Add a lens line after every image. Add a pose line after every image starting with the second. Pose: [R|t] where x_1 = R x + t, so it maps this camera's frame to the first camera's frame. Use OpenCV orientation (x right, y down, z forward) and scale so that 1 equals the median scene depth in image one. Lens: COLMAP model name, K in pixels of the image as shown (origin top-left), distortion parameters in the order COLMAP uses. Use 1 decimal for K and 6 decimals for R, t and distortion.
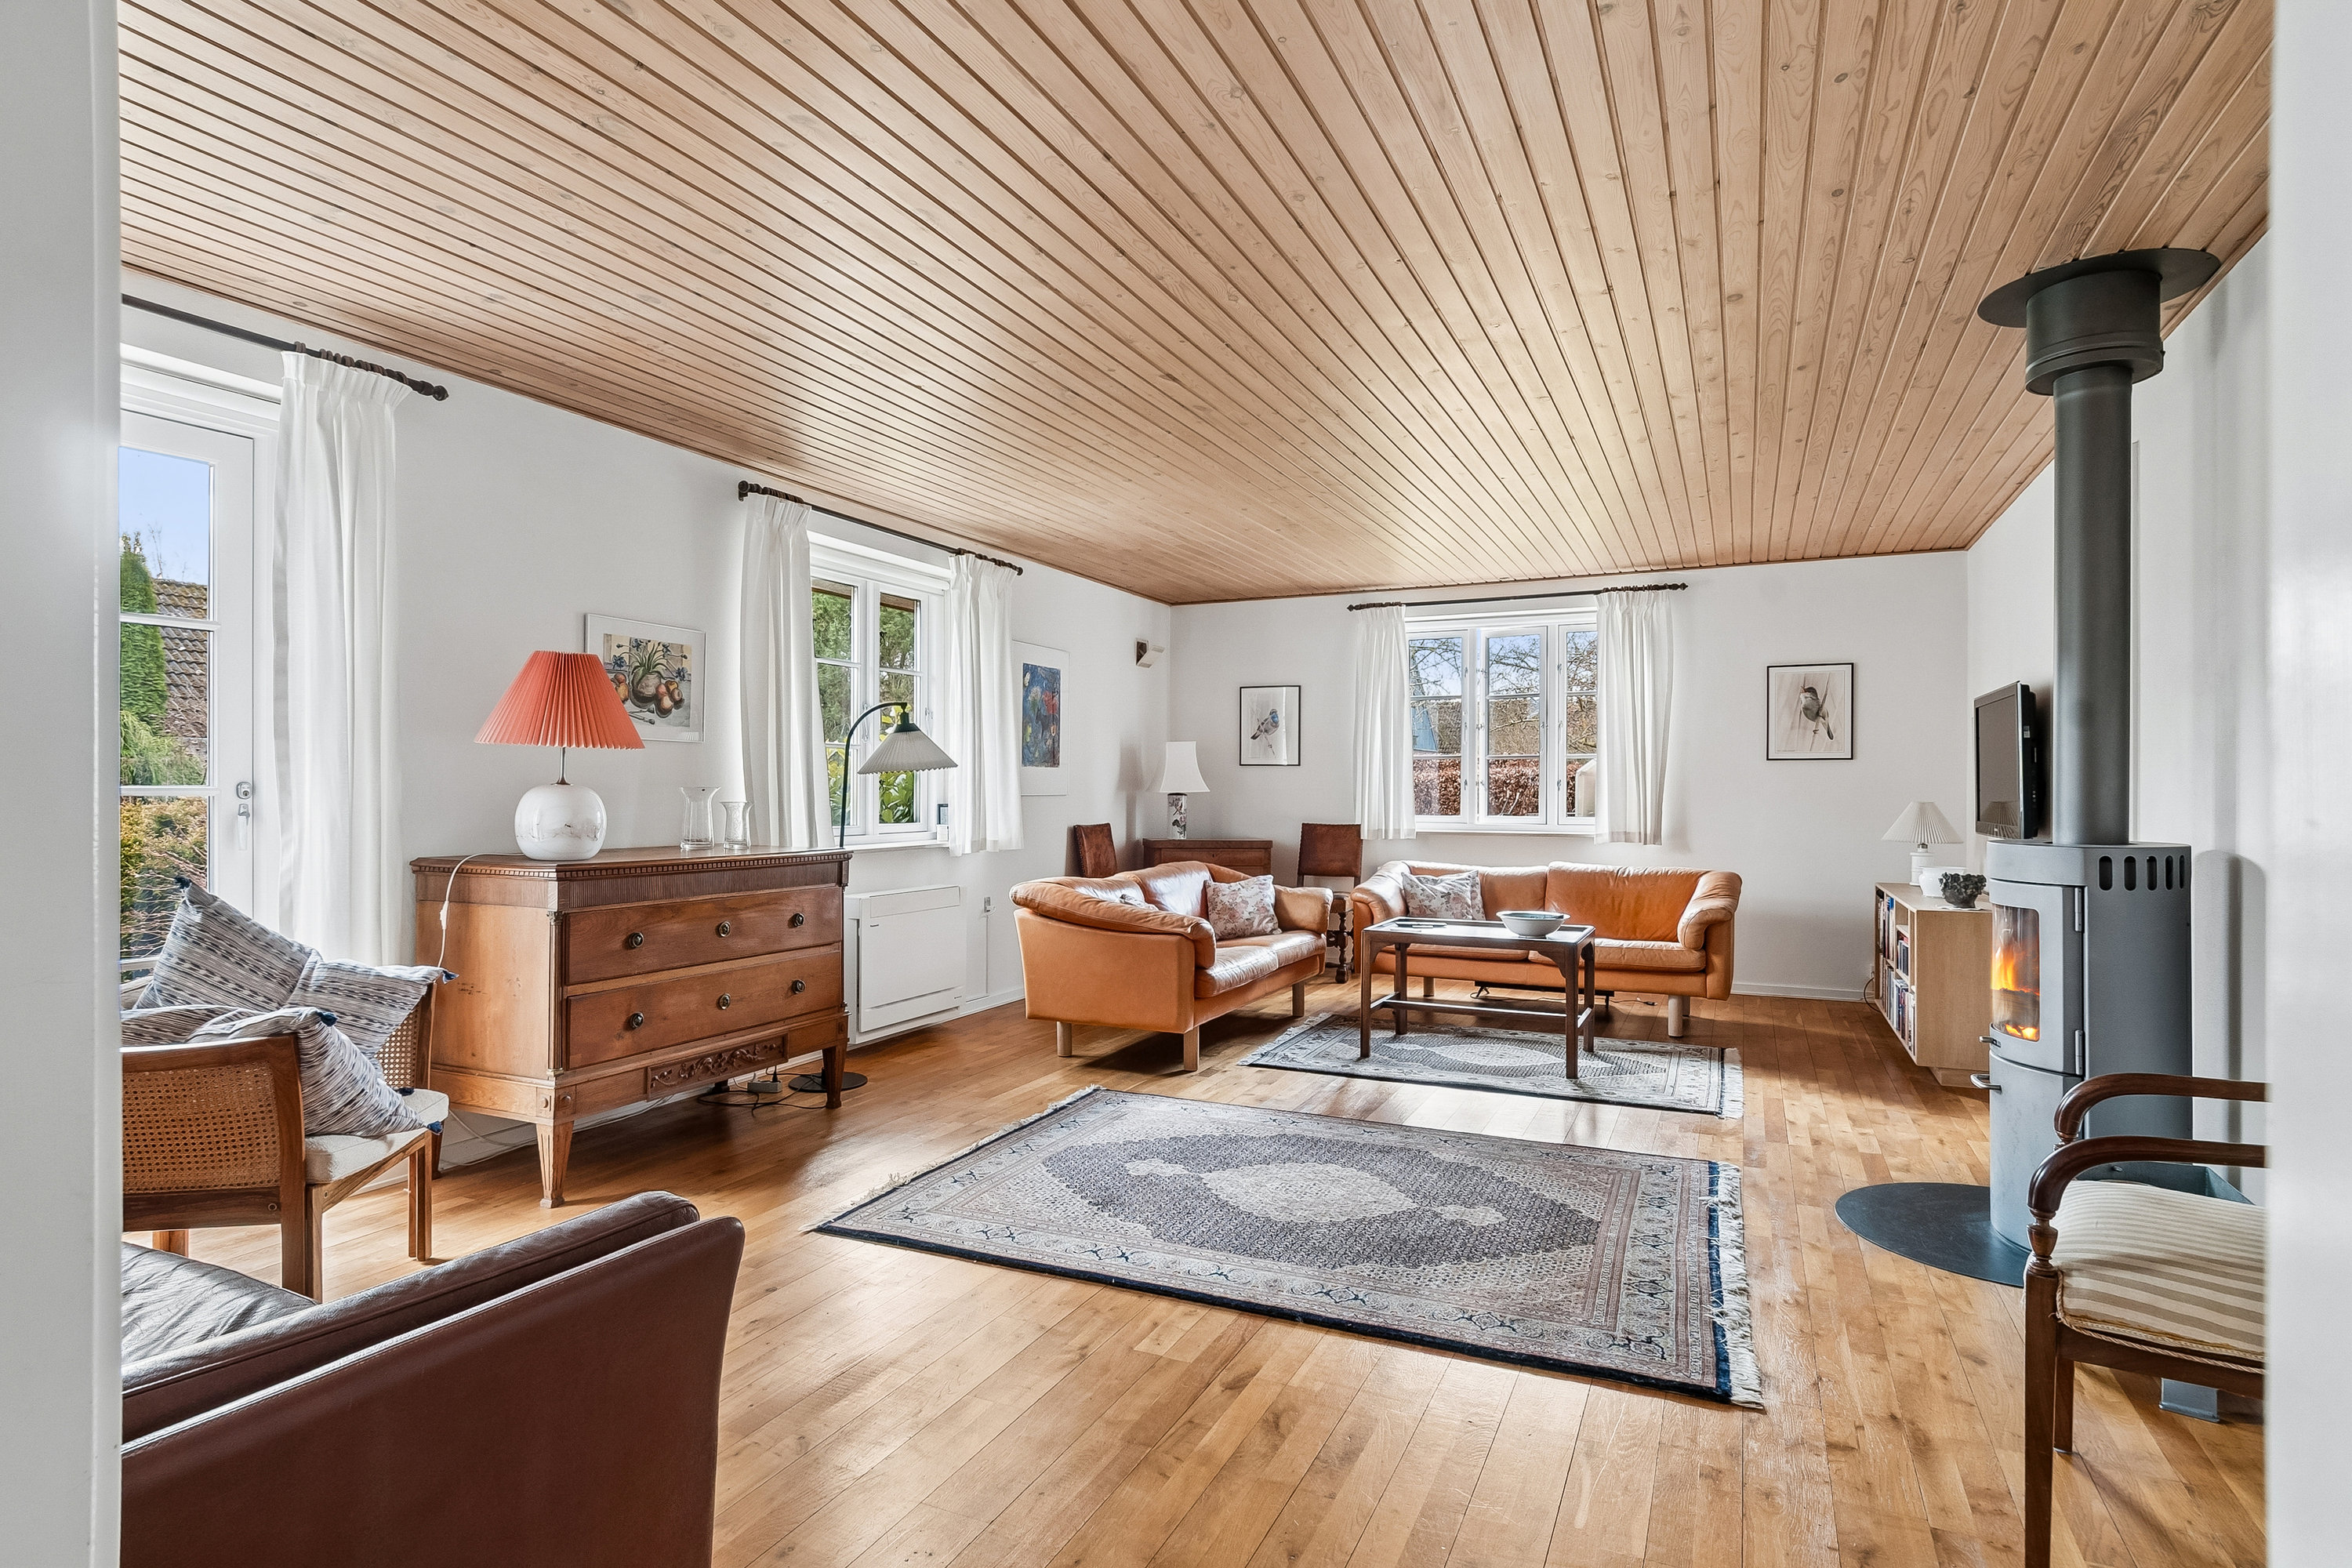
lens RADIAL K [[1258.3, 0, 1163.2], [0, 1258.3, 784.9], [0, 0, 1]] dist [0.005495, 0.002063]
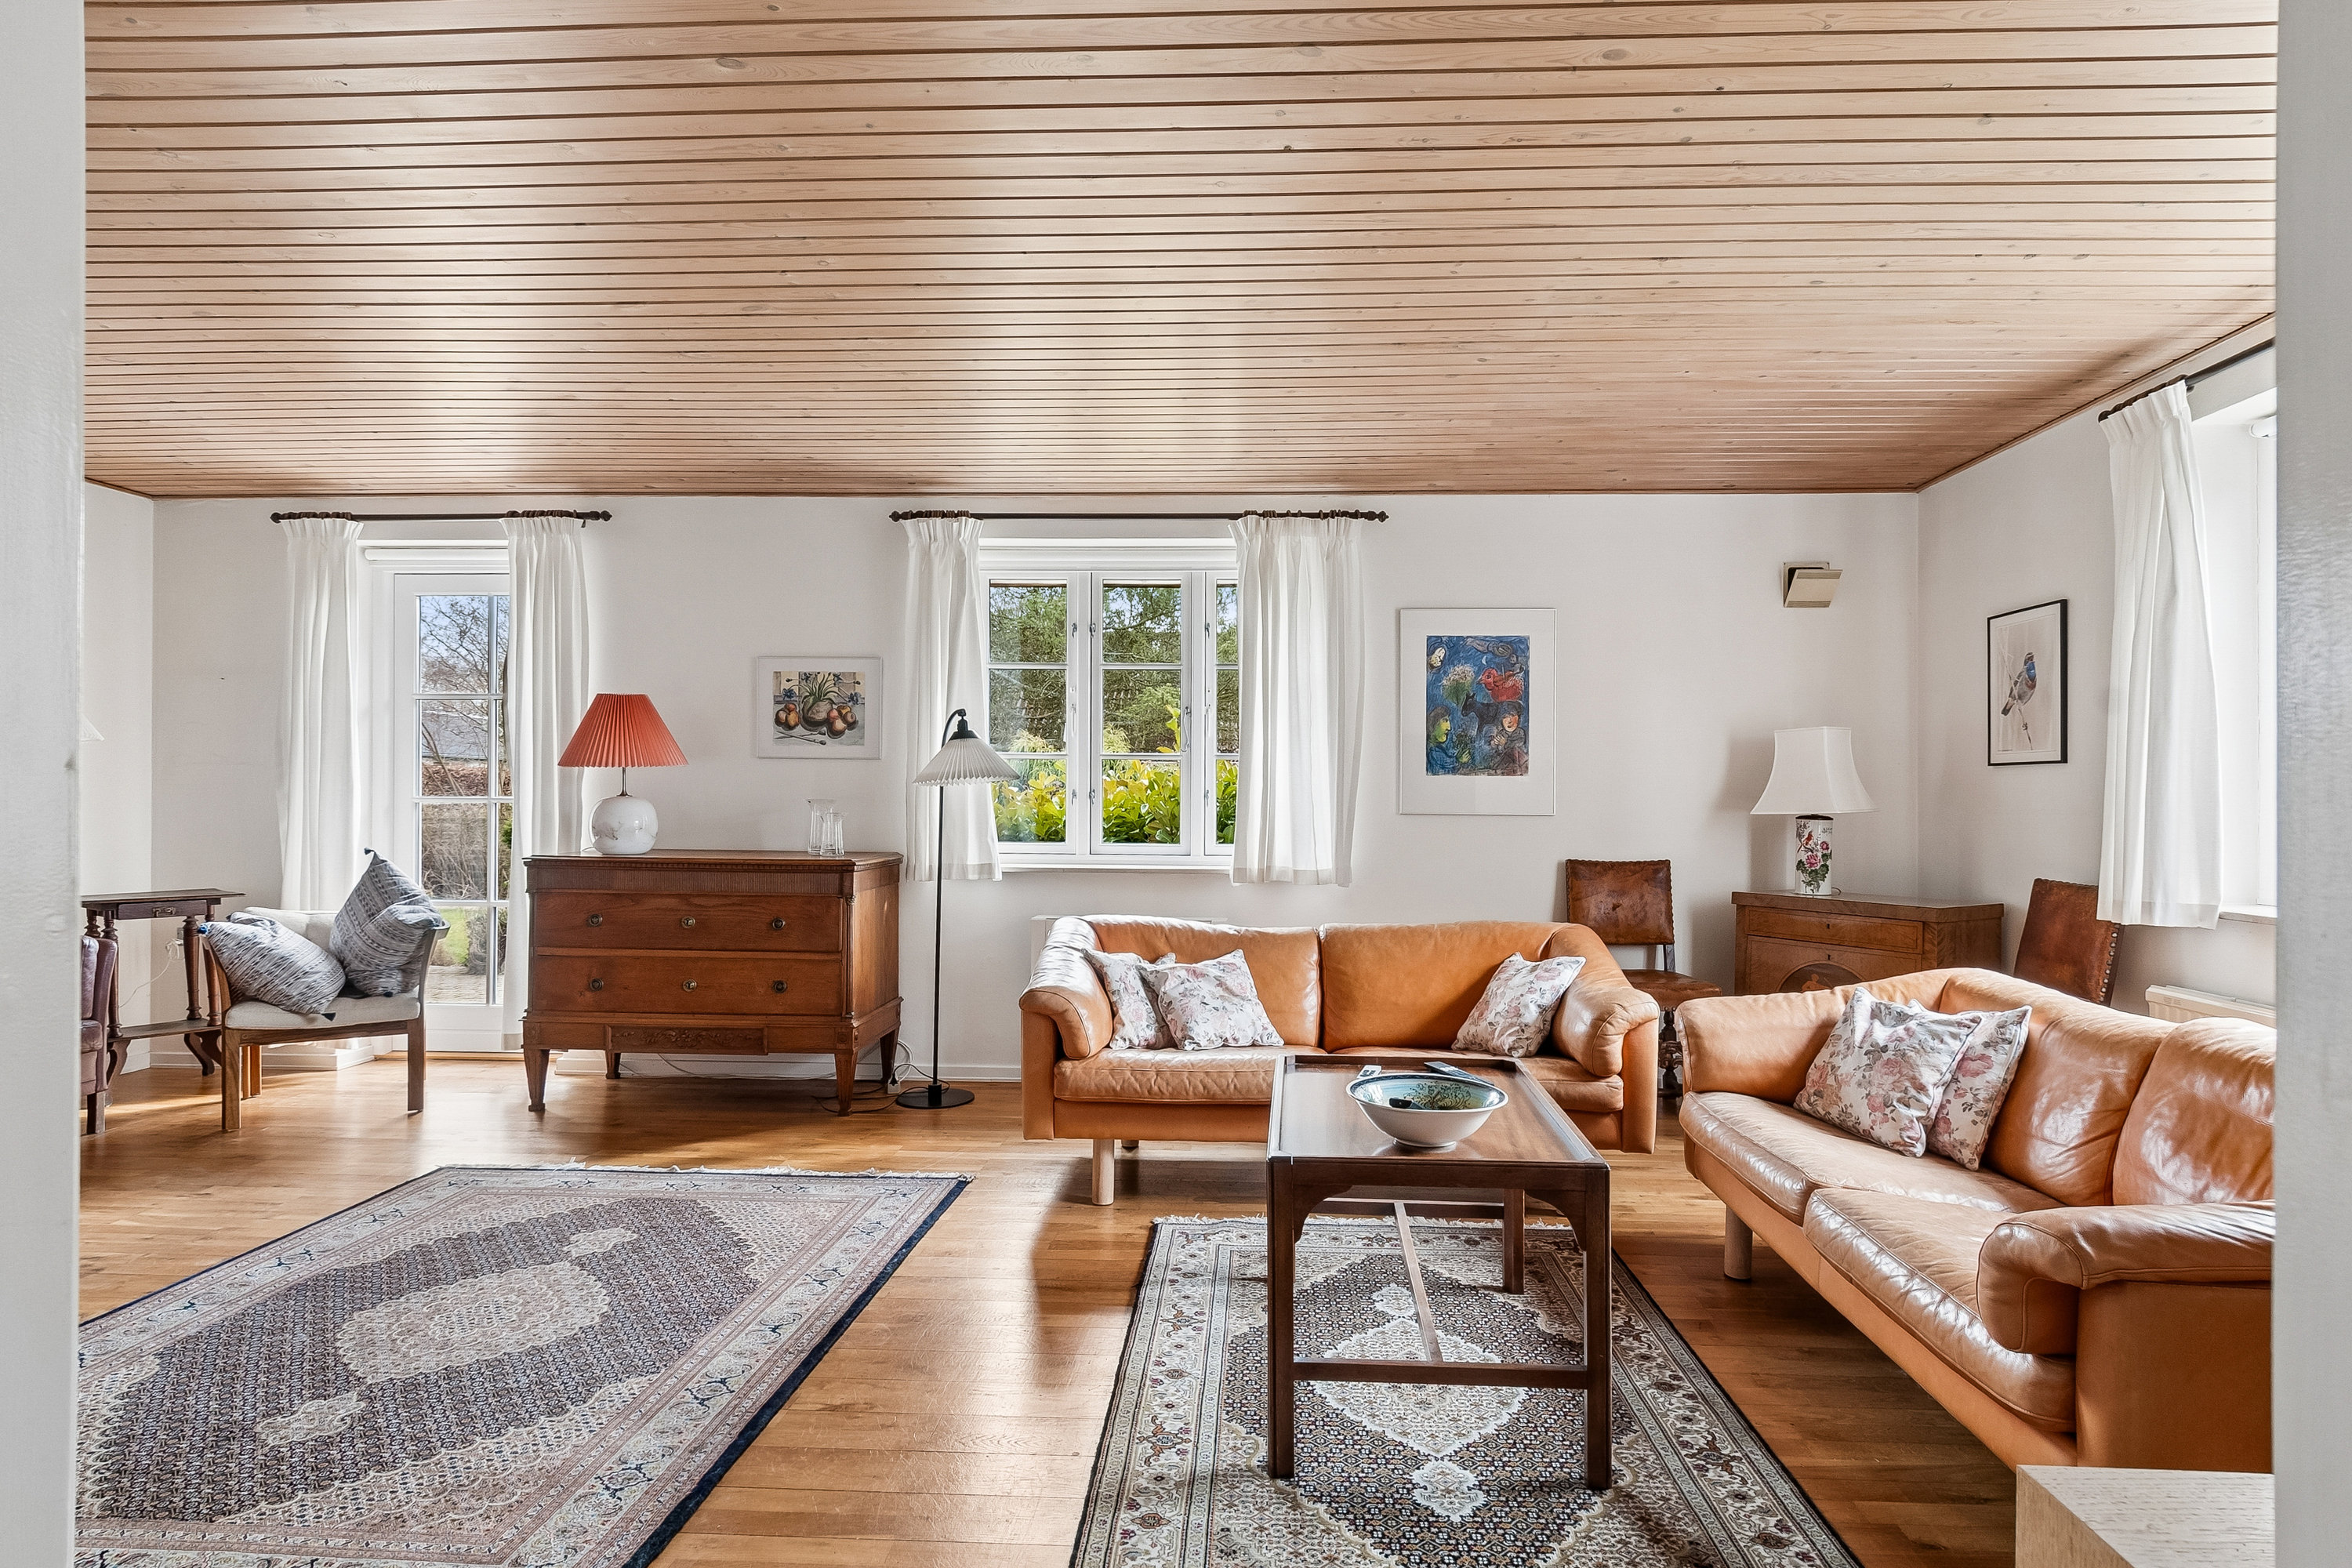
lens RADIAL K [[1258.3, 0, 1177.2], [0, 1258.3, 795.2], [0, 0, 1]] dist [0.005495, 0.002063]
pose [[0.364625, -0.010483, -0.931096, 0.734563], [-0.005299, 0.999897, -0.013333, 0.010637], [0.931140, 0.009795, 0.364531, 0.830216]]
